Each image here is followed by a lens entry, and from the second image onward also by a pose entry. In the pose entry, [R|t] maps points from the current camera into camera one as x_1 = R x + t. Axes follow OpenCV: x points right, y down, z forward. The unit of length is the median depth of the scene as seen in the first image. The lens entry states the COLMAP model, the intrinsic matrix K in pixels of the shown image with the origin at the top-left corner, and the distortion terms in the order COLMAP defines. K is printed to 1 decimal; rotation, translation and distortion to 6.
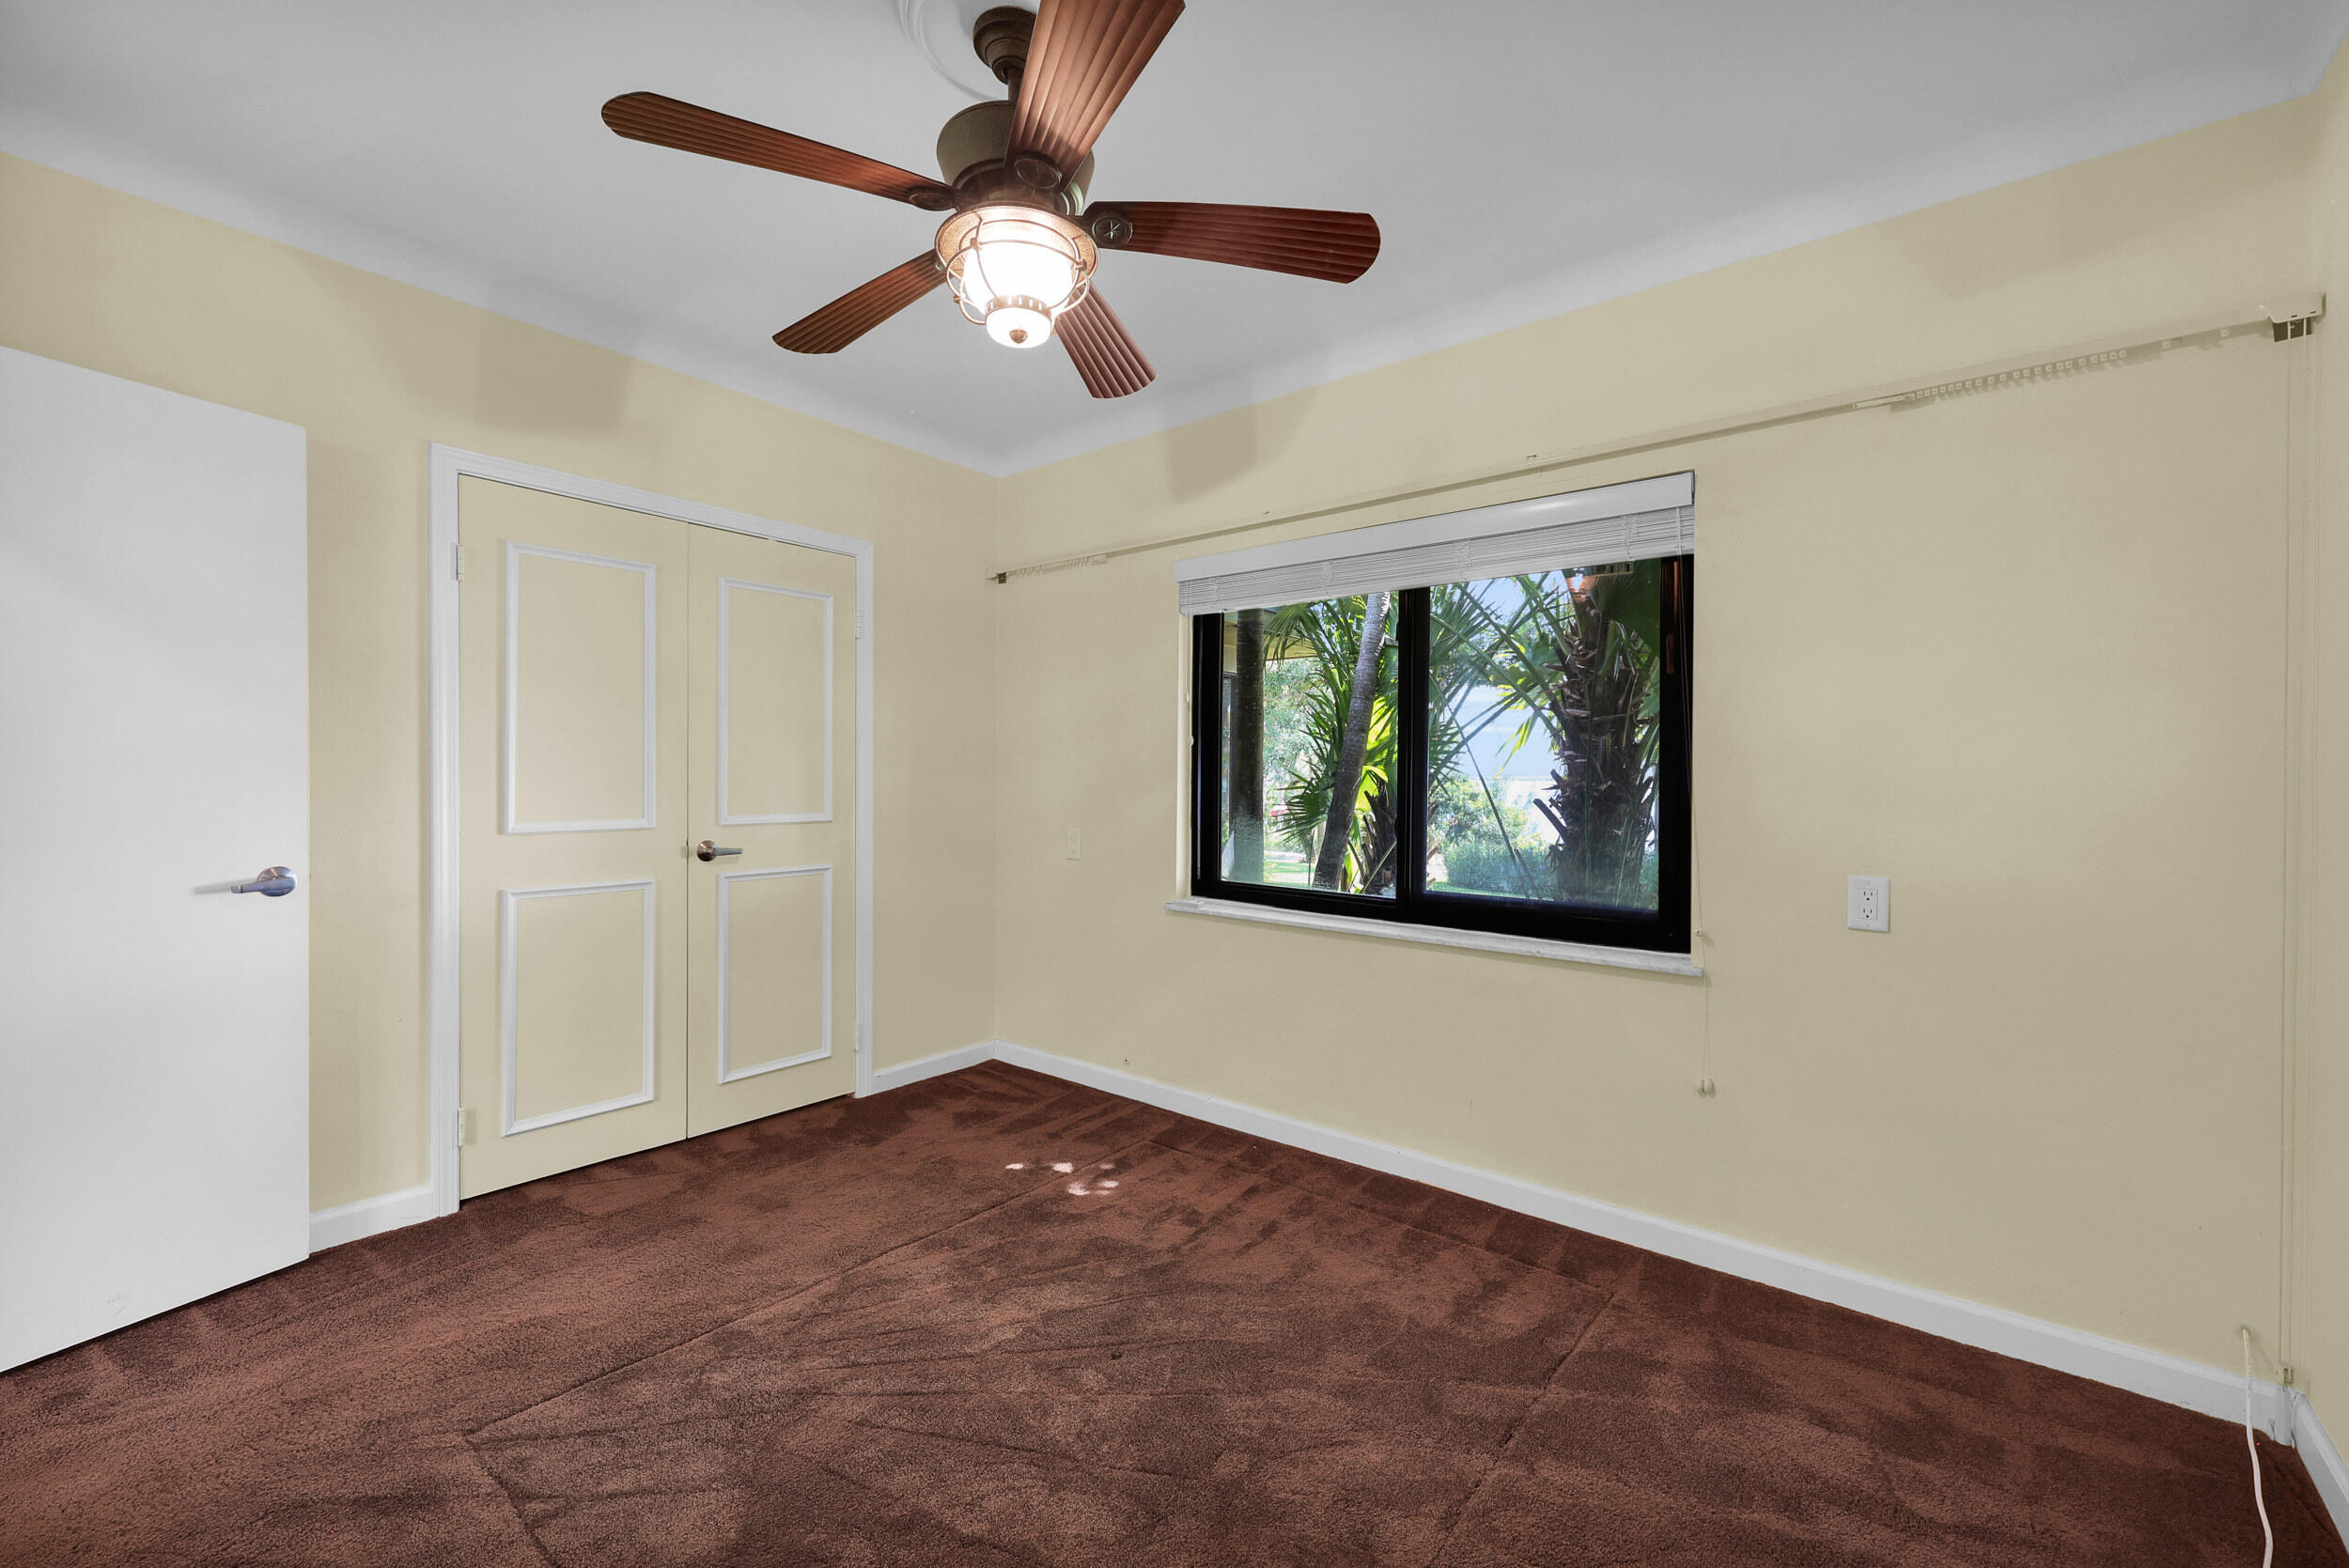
lens RADIAL K [[955.5, 0, 1157.8], [0, 955.5, 777.1], [0, 0, 1]] dist [0.000178, 0.000060]
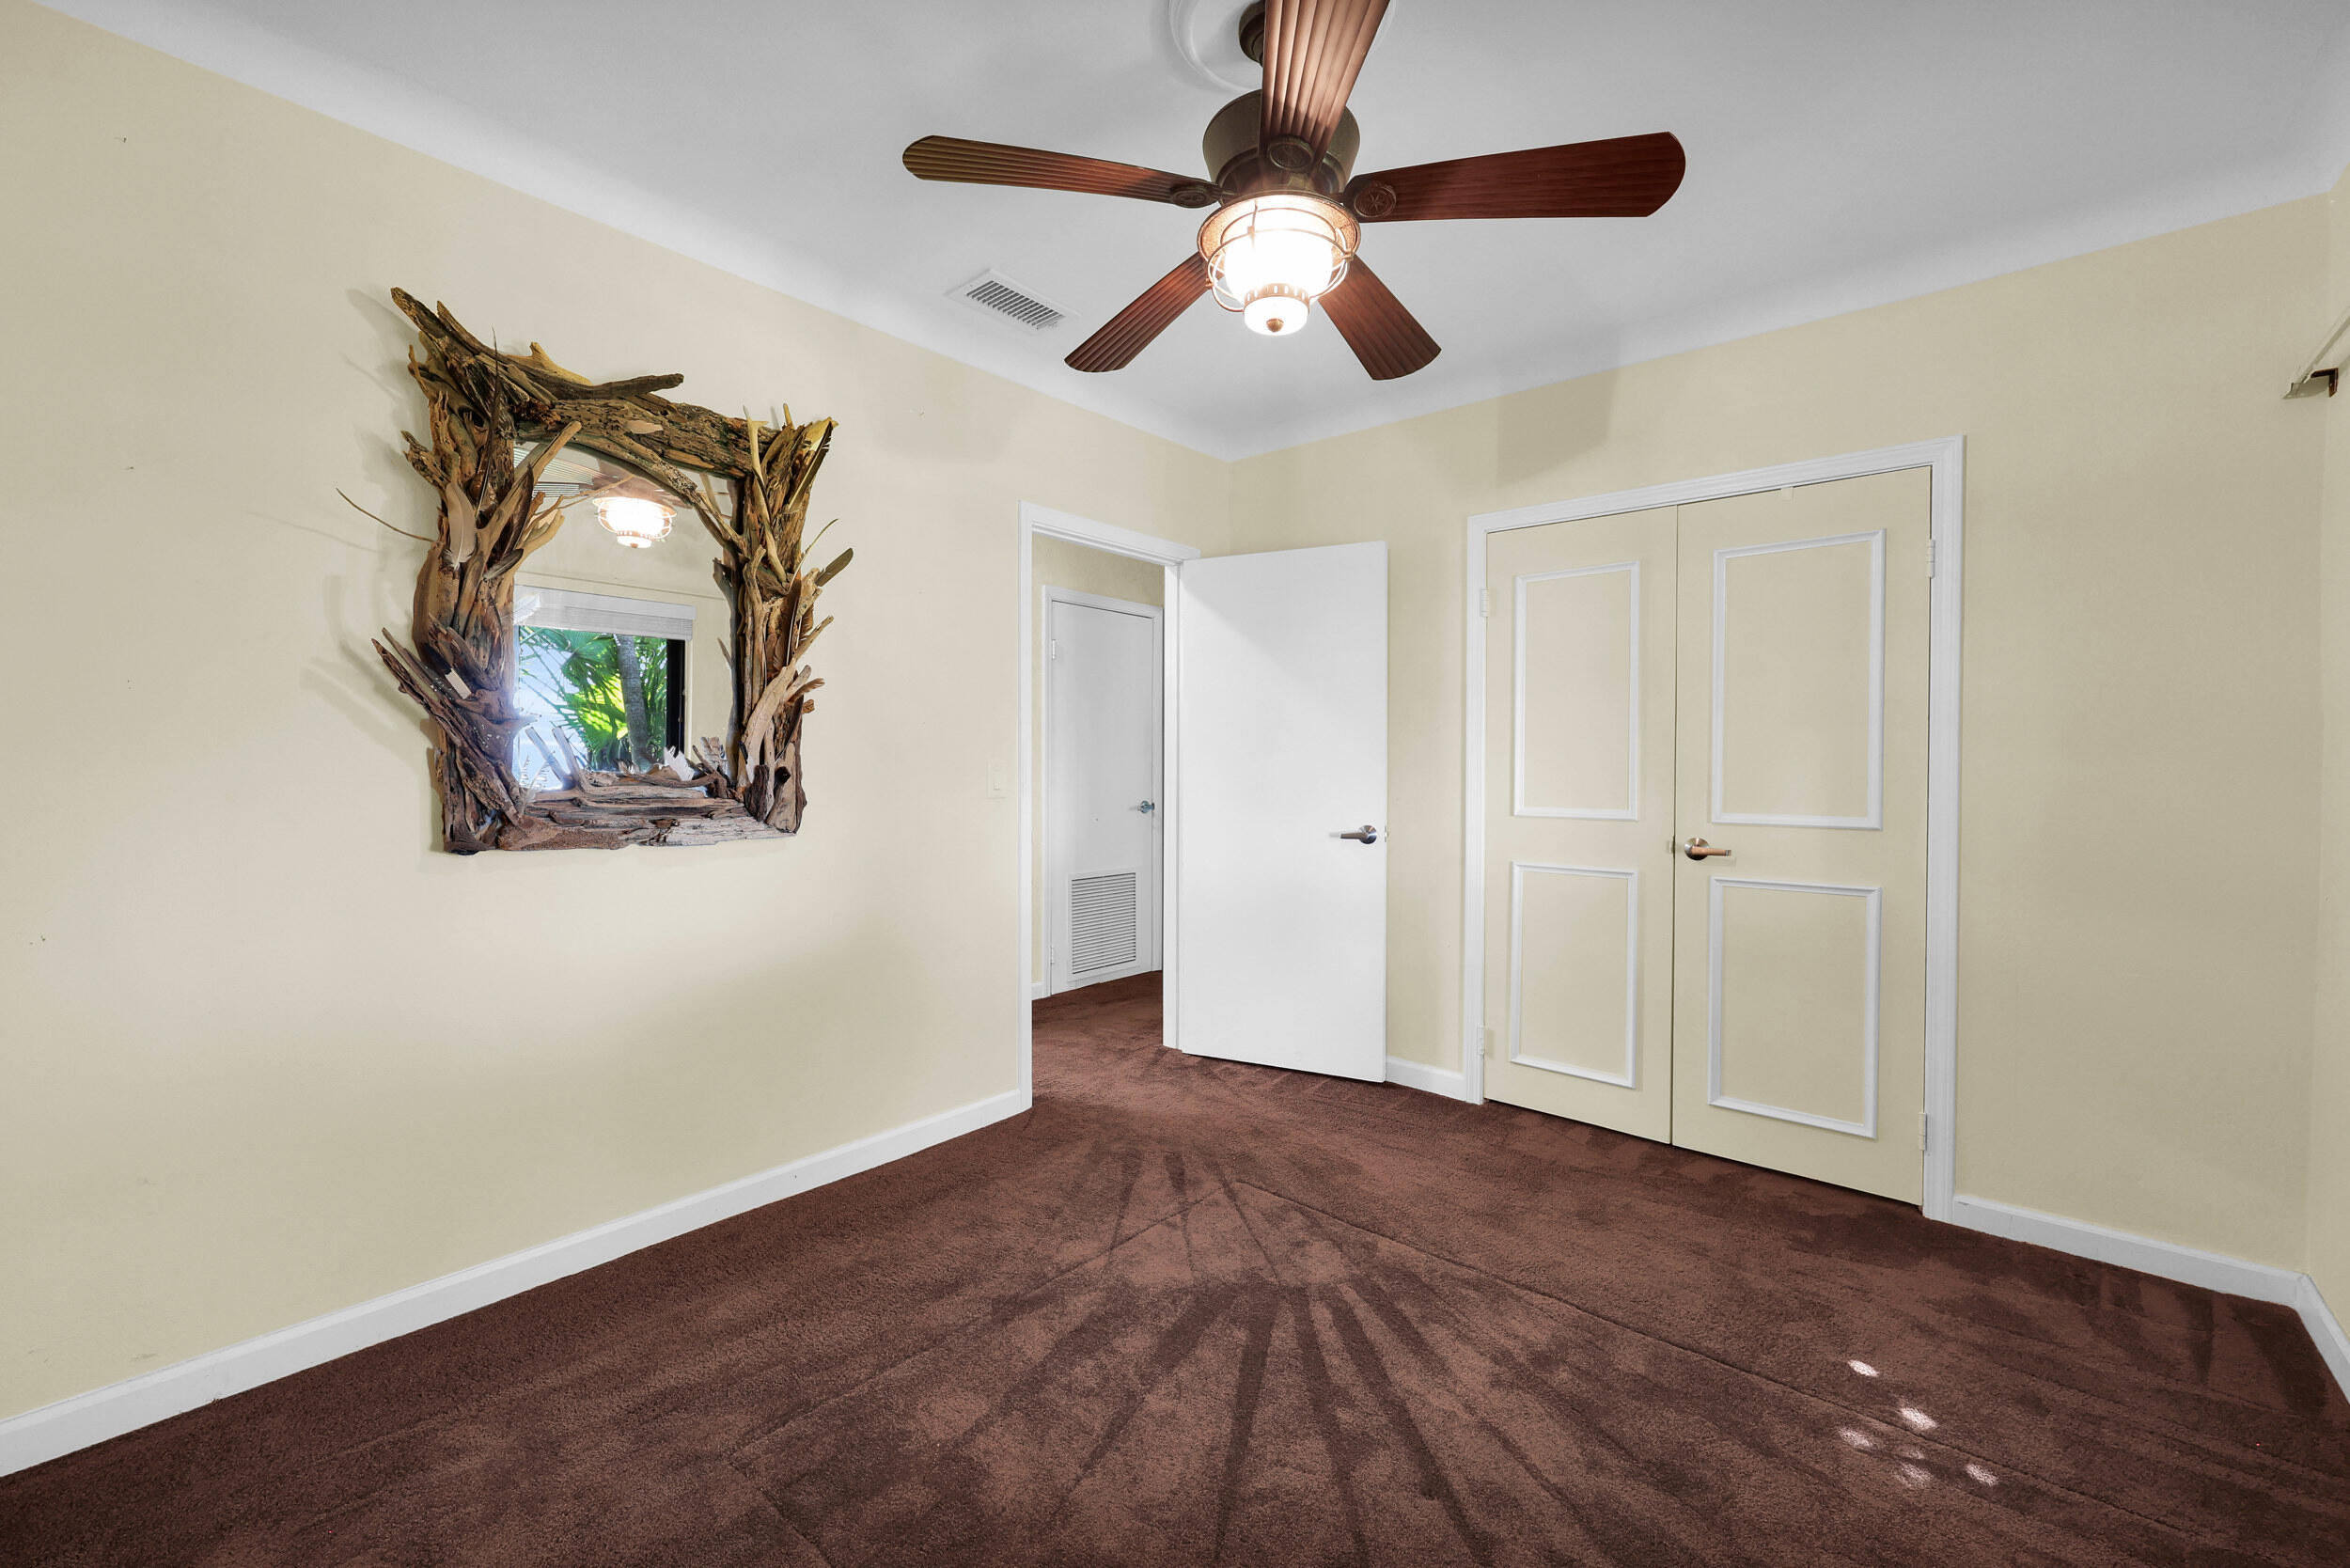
lens RADIAL K [[956.0, 0, 1164.4], [0, 956.0, 776.4], [0, 0, 1]] dist [0.000178, 0.000060]
pose [[-0.030312, 0.005079, -0.999528, 0.523672], [-0.006173, 0.999967, 0.005269, 0.004822], [0.999521, 0.006330, -0.030279, 0.555752]]
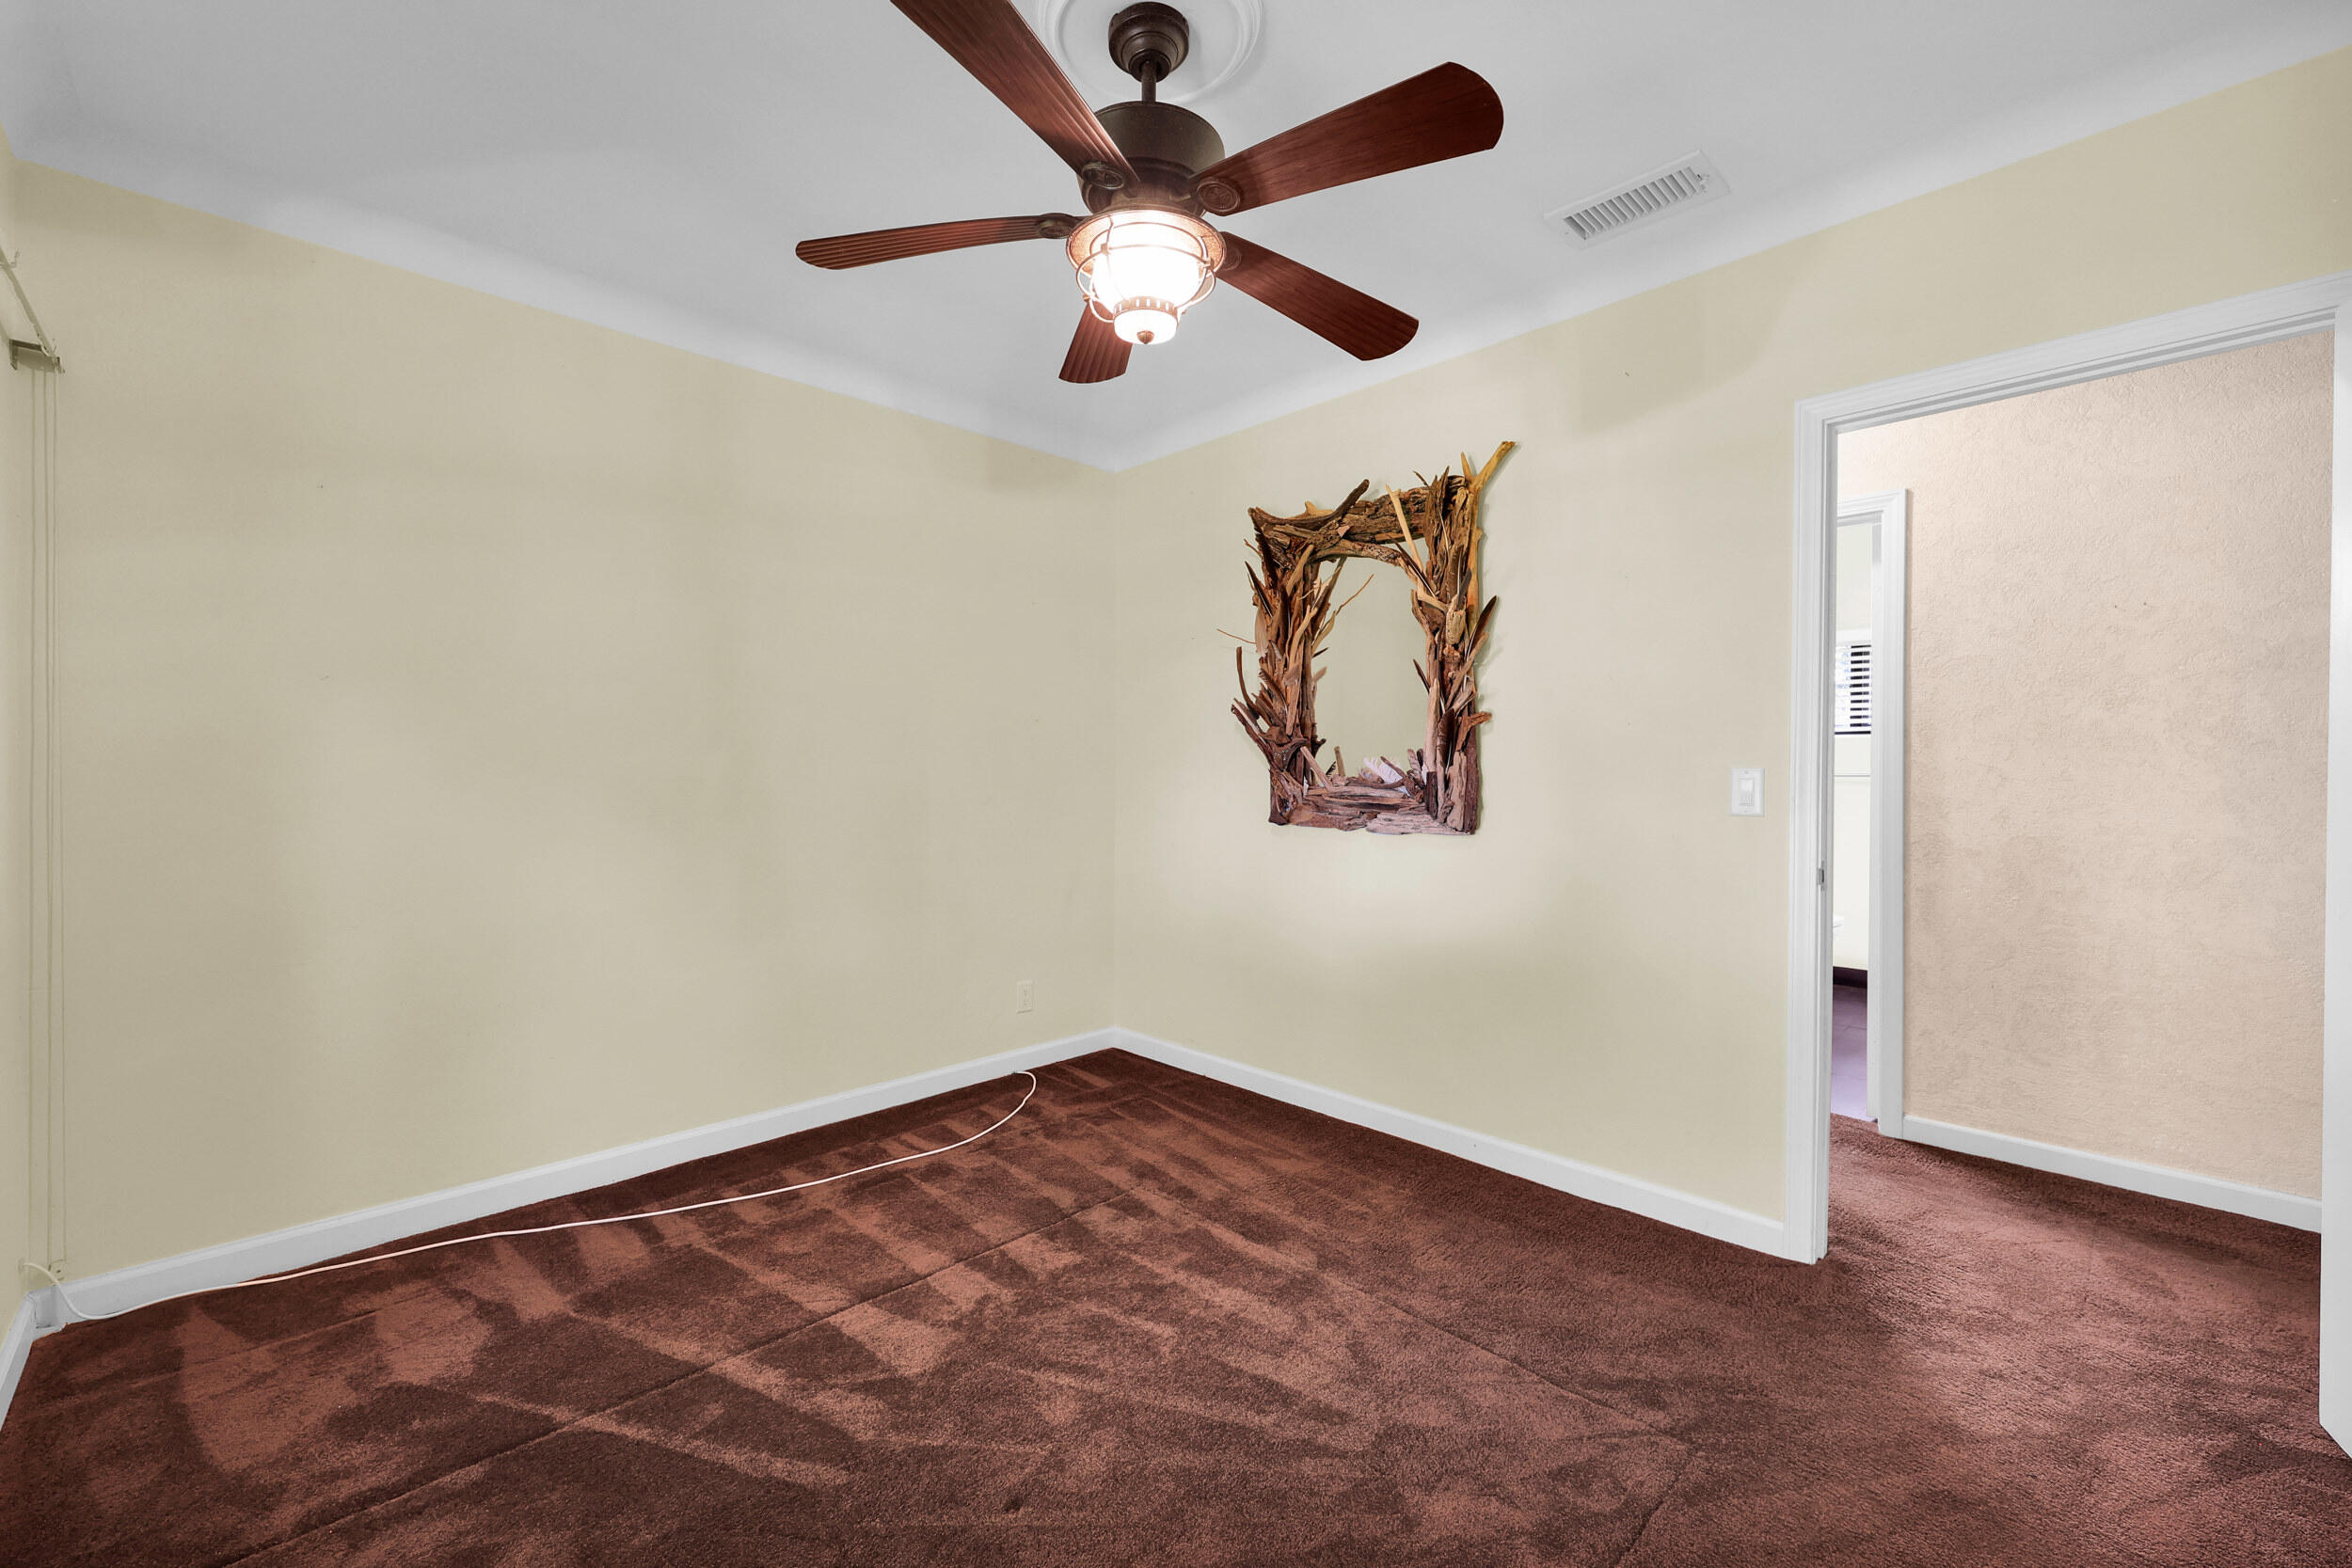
lens RADIAL K [[956.7, 0, 1170.8], [0, 956.7, 775.8], [0, 0, 1]] dist [0.000178, 0.000060]
pose [[-0.994043, -0.011707, 0.108360, -0.168961], [-0.010452, 0.999872, 0.012140, -0.003735], [-0.108488, 0.010936, -0.994038, 1.216834]]
